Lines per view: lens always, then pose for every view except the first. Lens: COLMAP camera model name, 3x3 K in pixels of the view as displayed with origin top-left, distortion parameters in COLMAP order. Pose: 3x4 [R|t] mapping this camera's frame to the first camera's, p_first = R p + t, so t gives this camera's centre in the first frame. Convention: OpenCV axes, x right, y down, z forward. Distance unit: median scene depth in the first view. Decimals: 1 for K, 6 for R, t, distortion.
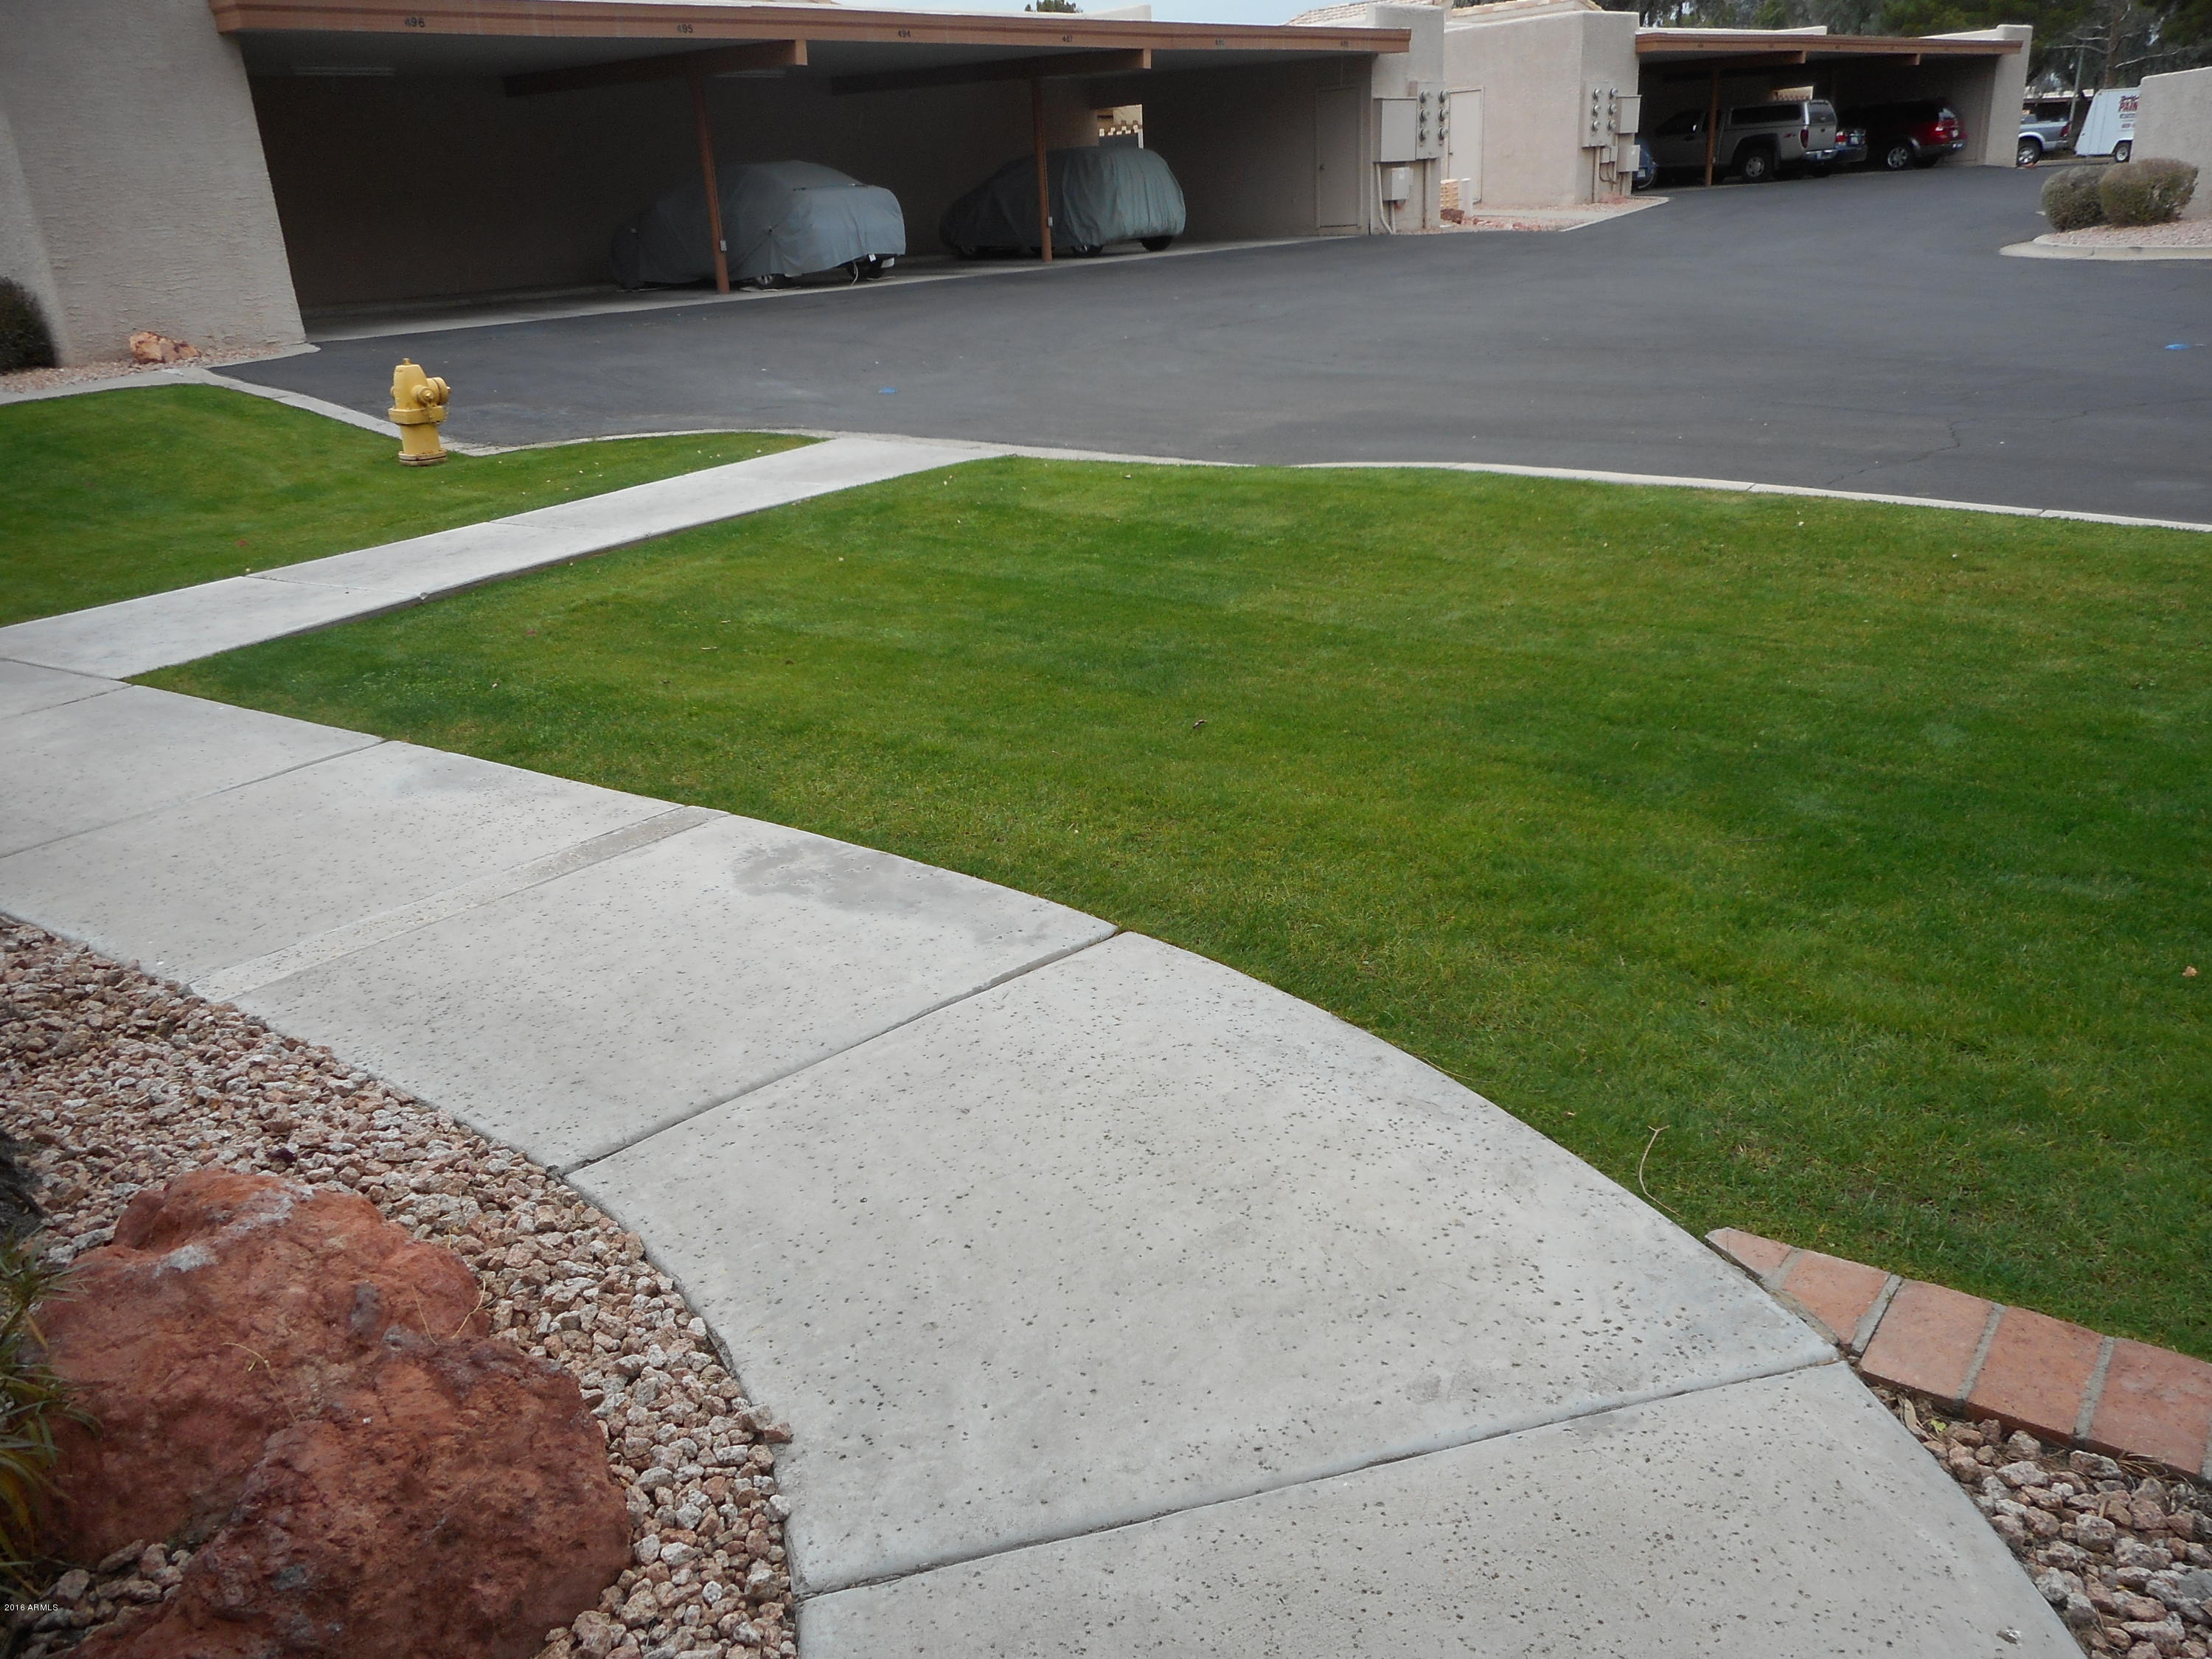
lens RADIAL K [[1626.3, 0, 1104.2], [0, 1626.3, 803.1], [0, 0, 1]] dist [-0.000541, 0.000018]
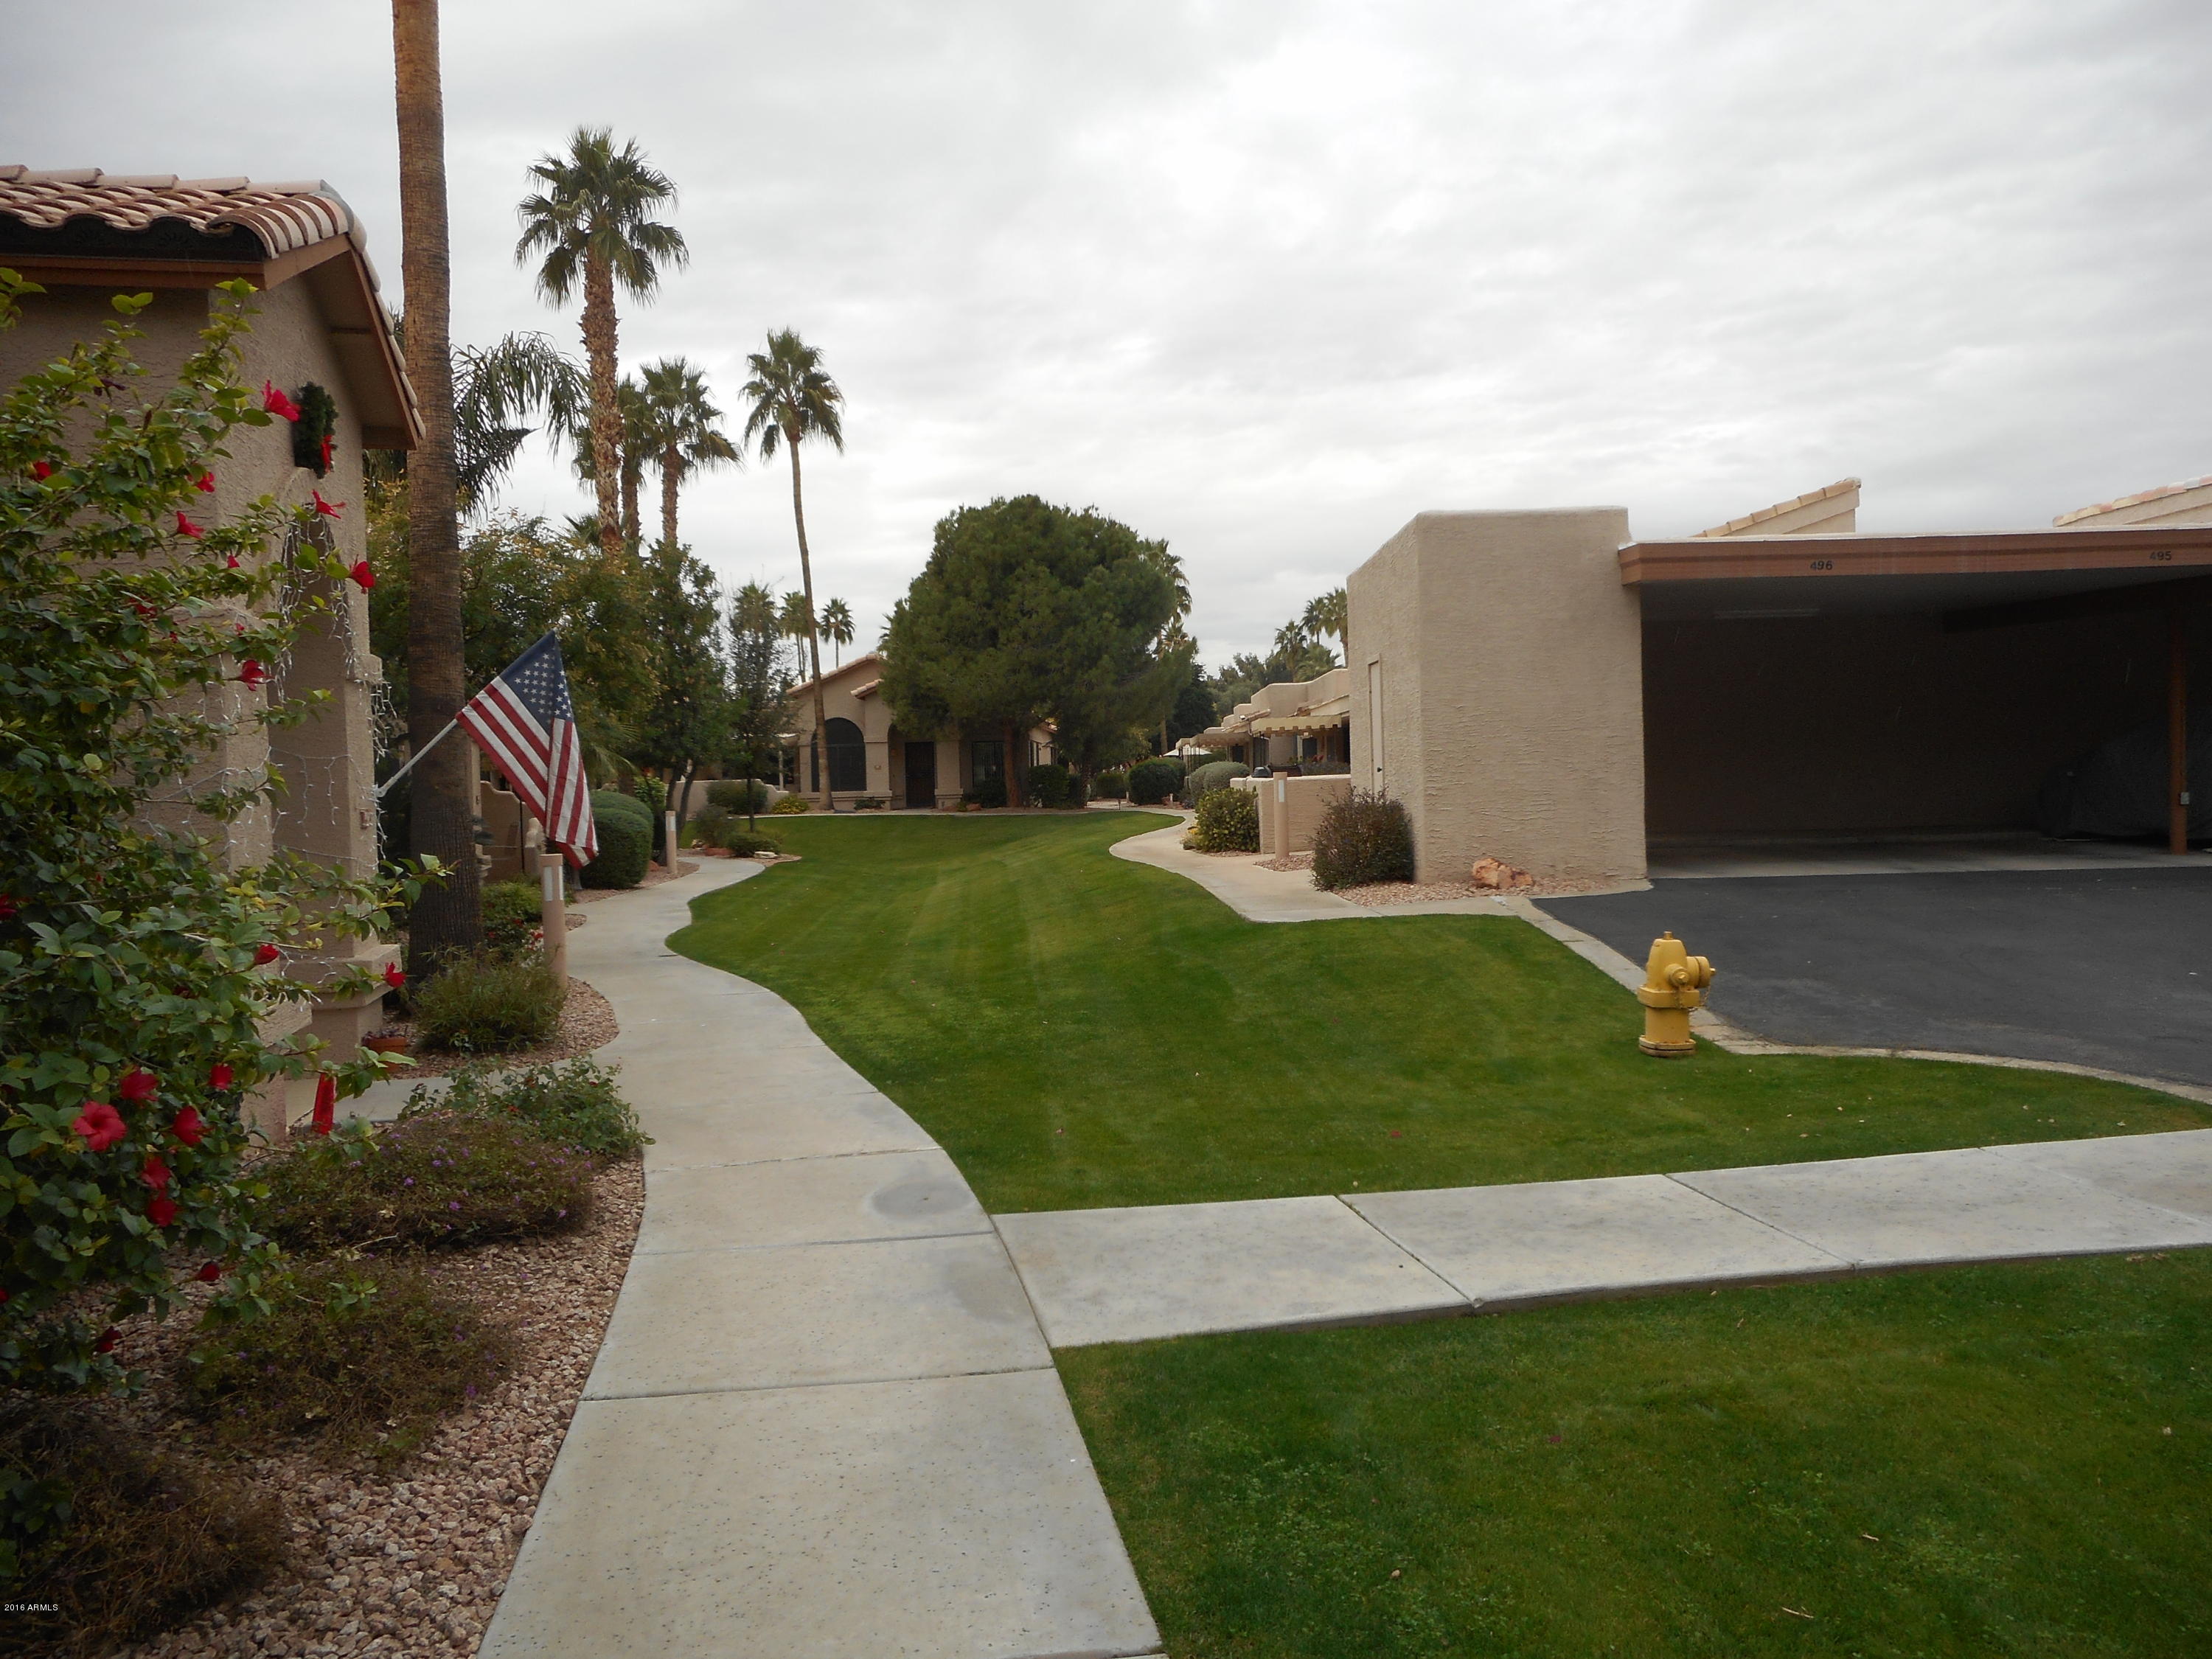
lens RADIAL K [[1626.3, 0, 1104.2], [0, 1626.3, 803.1], [0, 0, 1]] dist [-0.000541, 0.000018]
pose [[0.677709, 0.055480, -0.733234, -0.007115], [-0.272606, 0.945051, -0.180456, -0.073275], [0.682932, 0.322180, 0.655594, 0.156488]]
